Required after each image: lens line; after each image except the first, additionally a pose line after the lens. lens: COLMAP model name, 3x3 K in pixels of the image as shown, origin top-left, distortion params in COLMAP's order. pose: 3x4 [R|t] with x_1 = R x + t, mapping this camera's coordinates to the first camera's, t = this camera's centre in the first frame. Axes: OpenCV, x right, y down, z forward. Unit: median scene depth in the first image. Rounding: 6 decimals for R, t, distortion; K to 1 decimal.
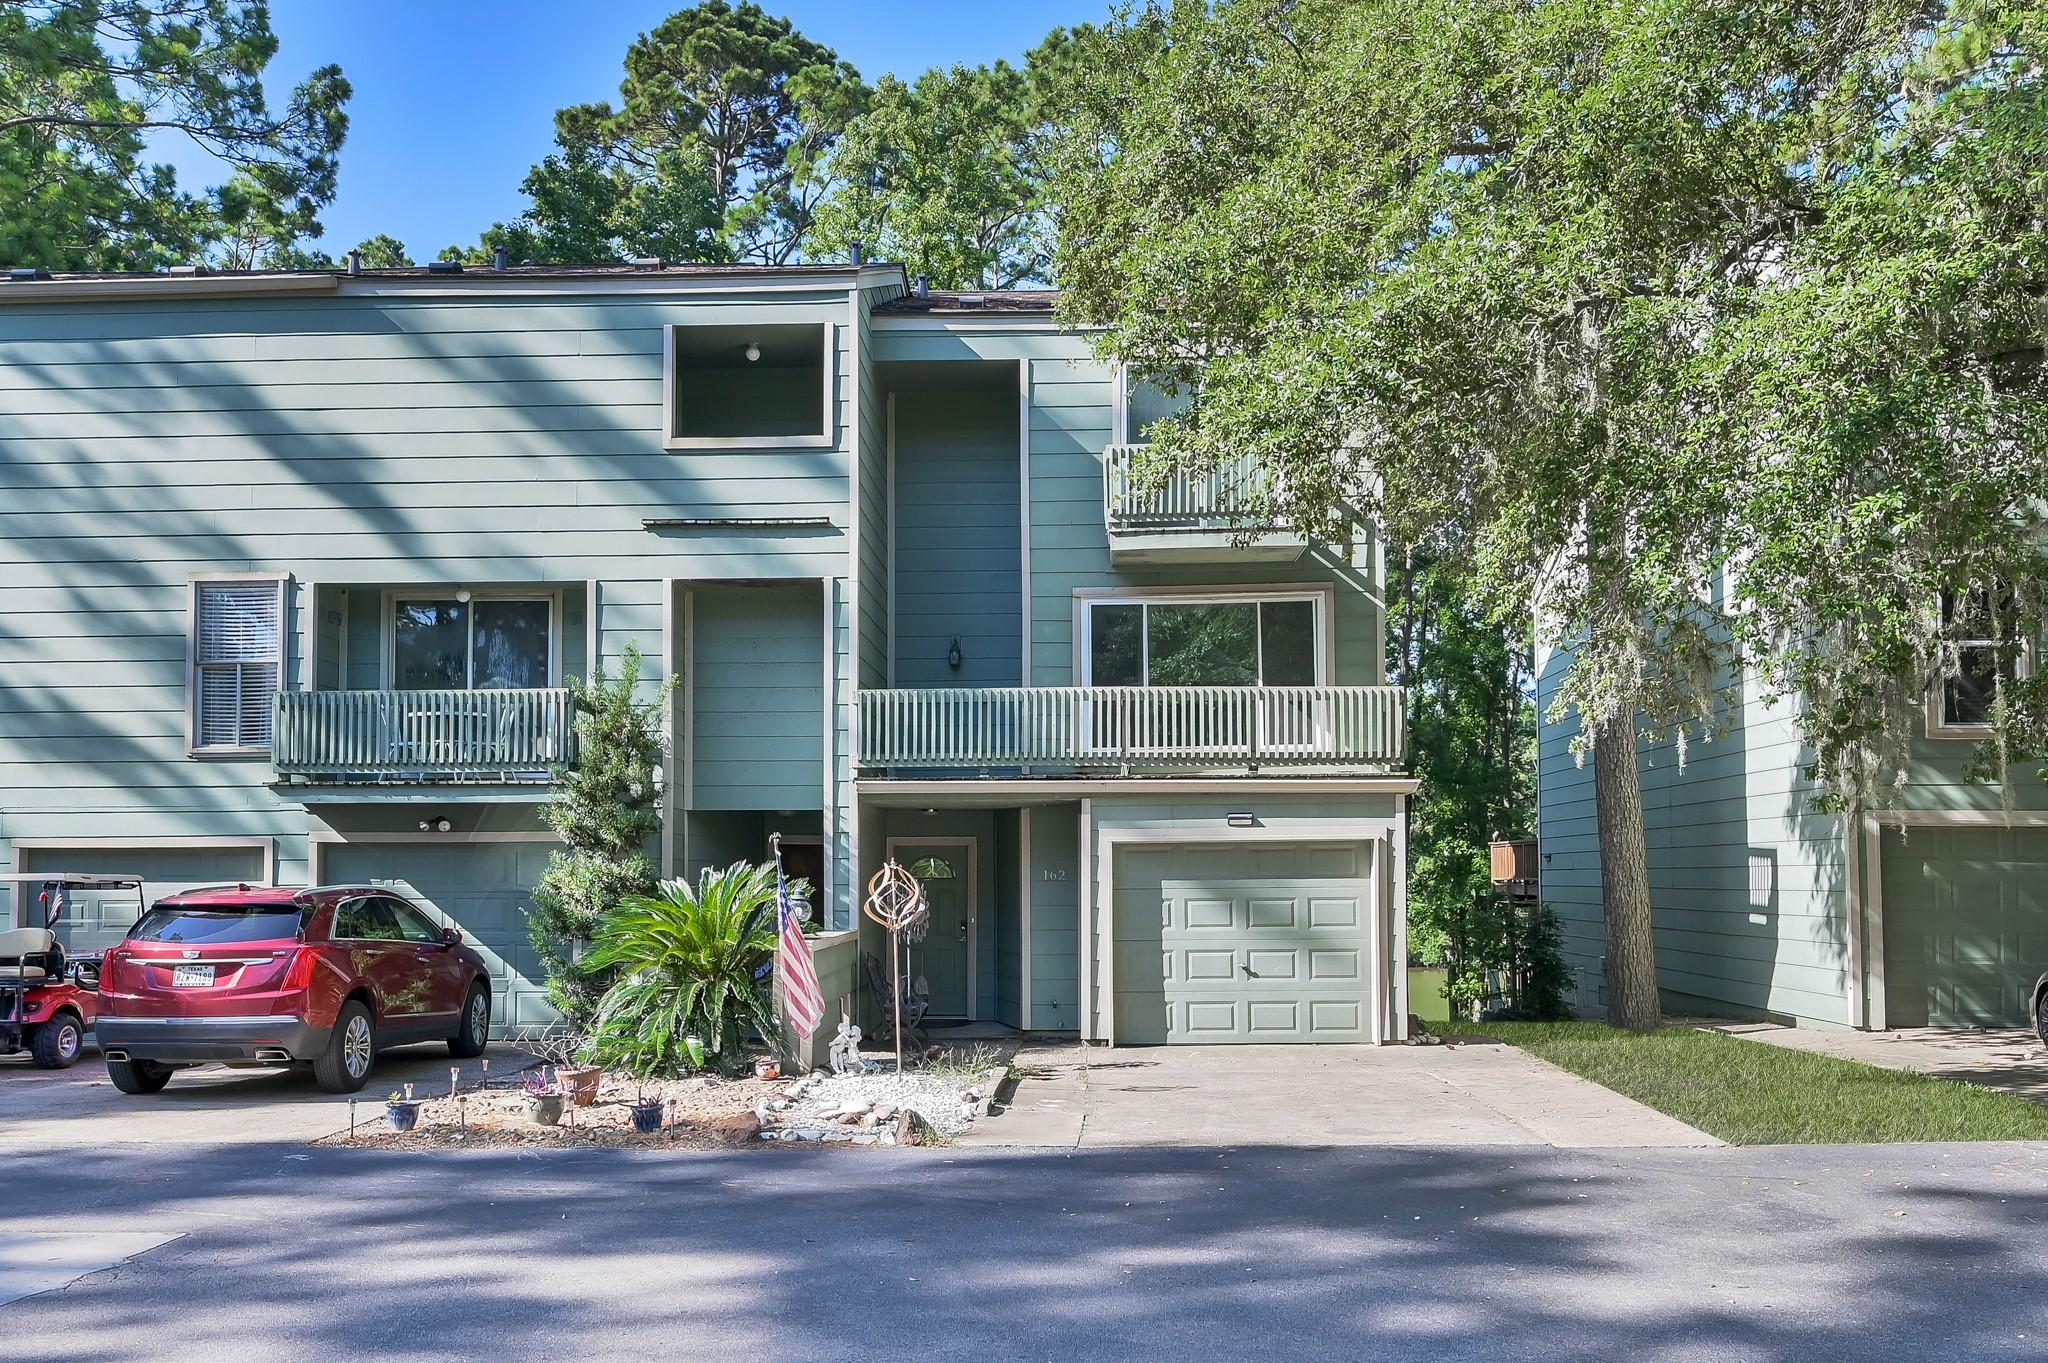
lens RADIAL K [[1210.1, 0, 1029.1], [0, 1210.1, 860.6], [0, 0, 1]] dist [-0.000831, 0.001307]
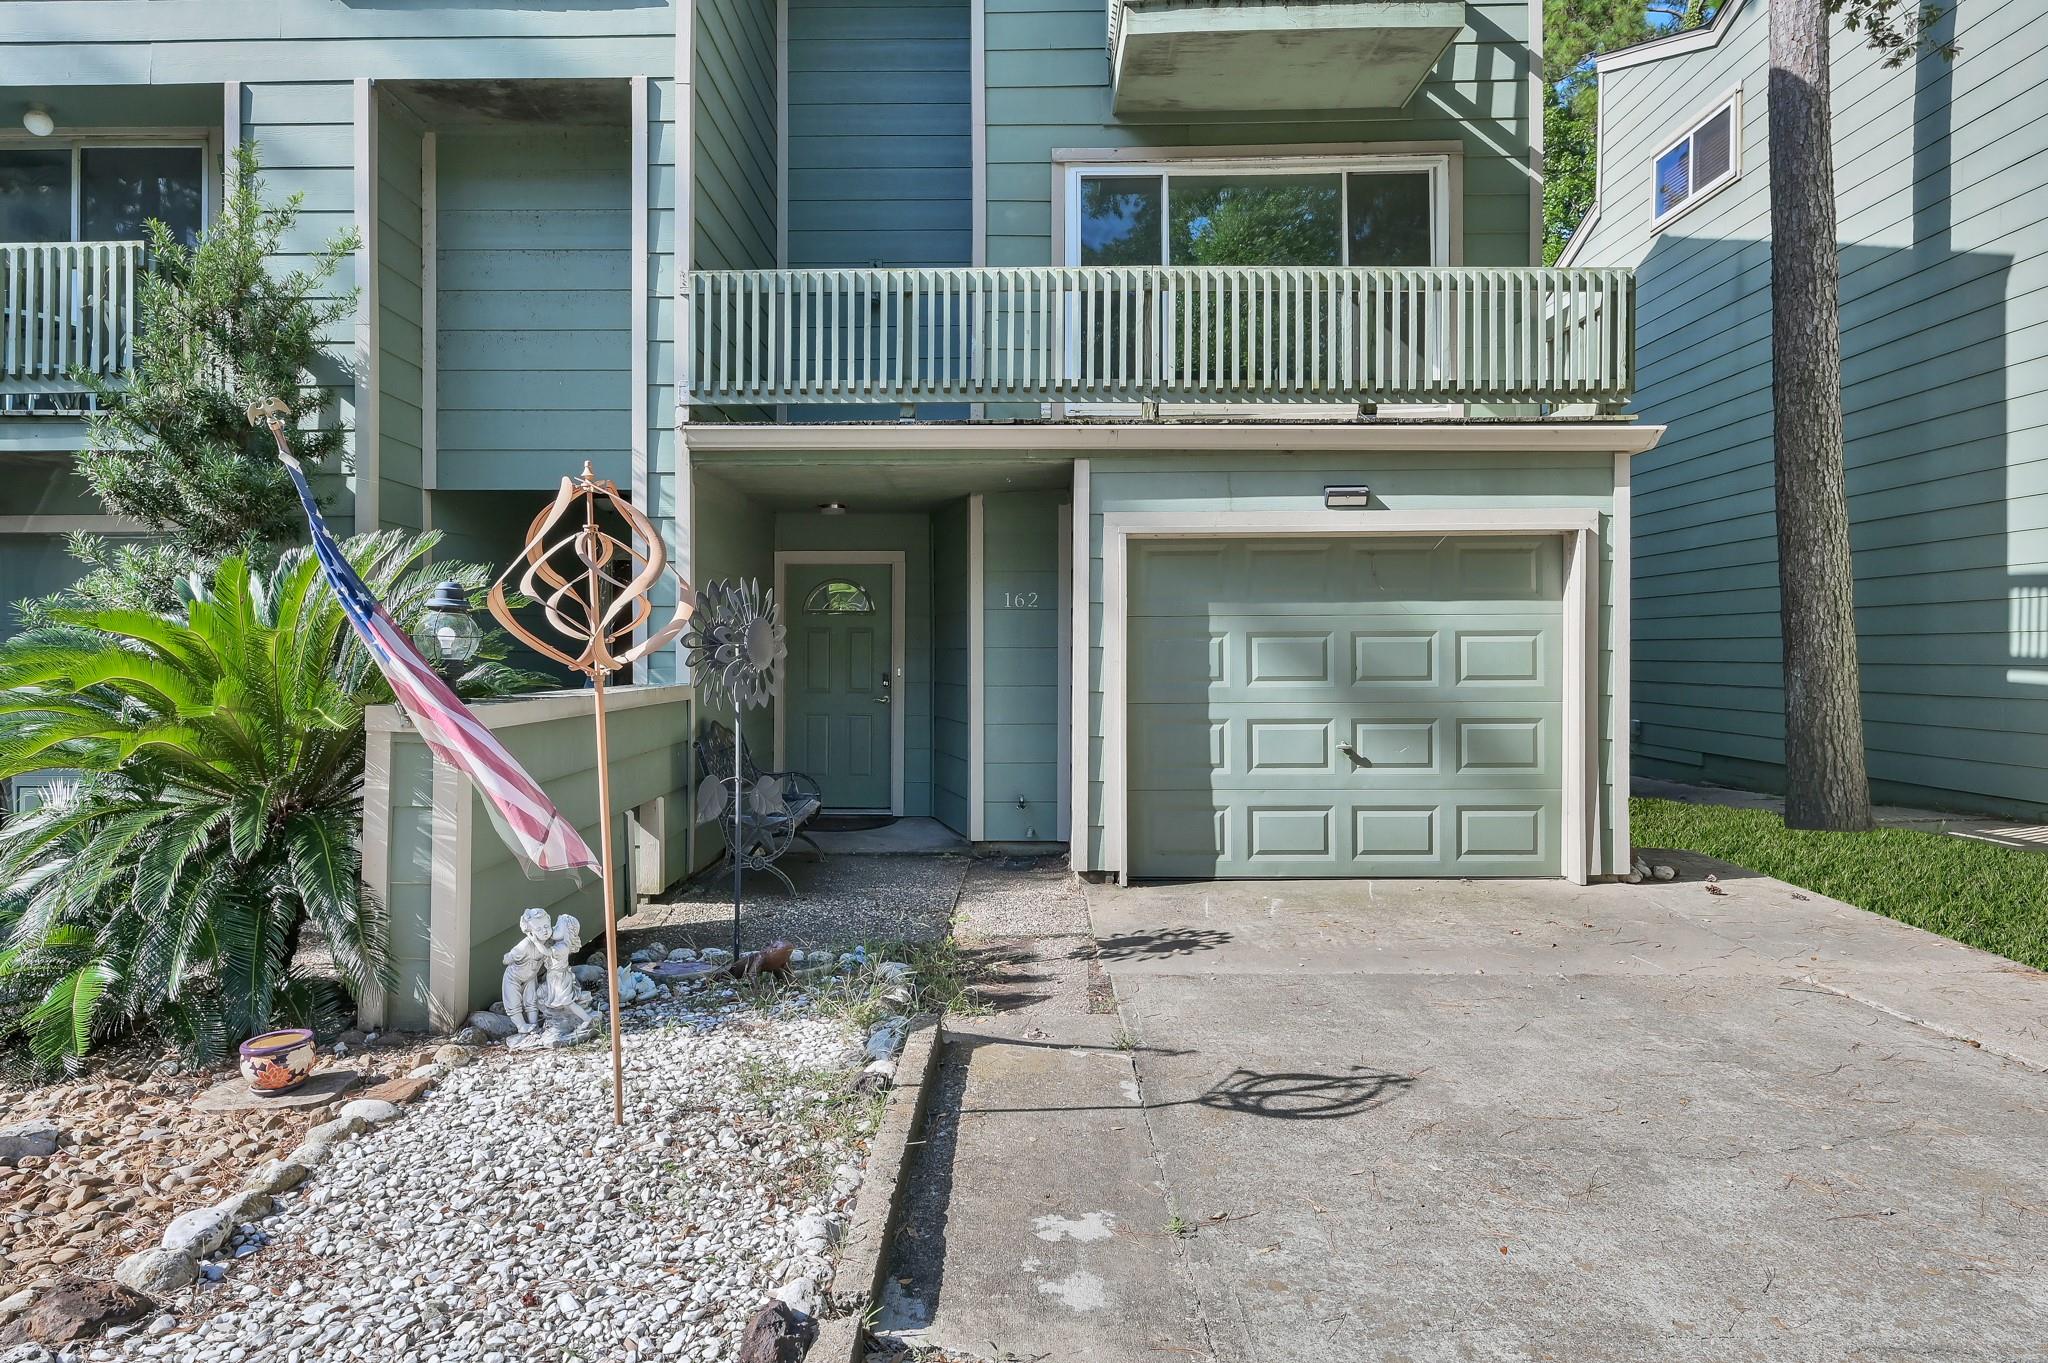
lens RADIAL K [[1165.1, 0, 985.6], [0, 1165.1, 657.2], [0, 0, 1]] dist [-0.002848, 0.001716]
pose [[0.999944, 0.002828, 0.010197, -0.004645], [-0.003134, 0.999539, 0.030197, 0.026418], [-0.010107, -0.030227, 0.999492, 0.432065]]
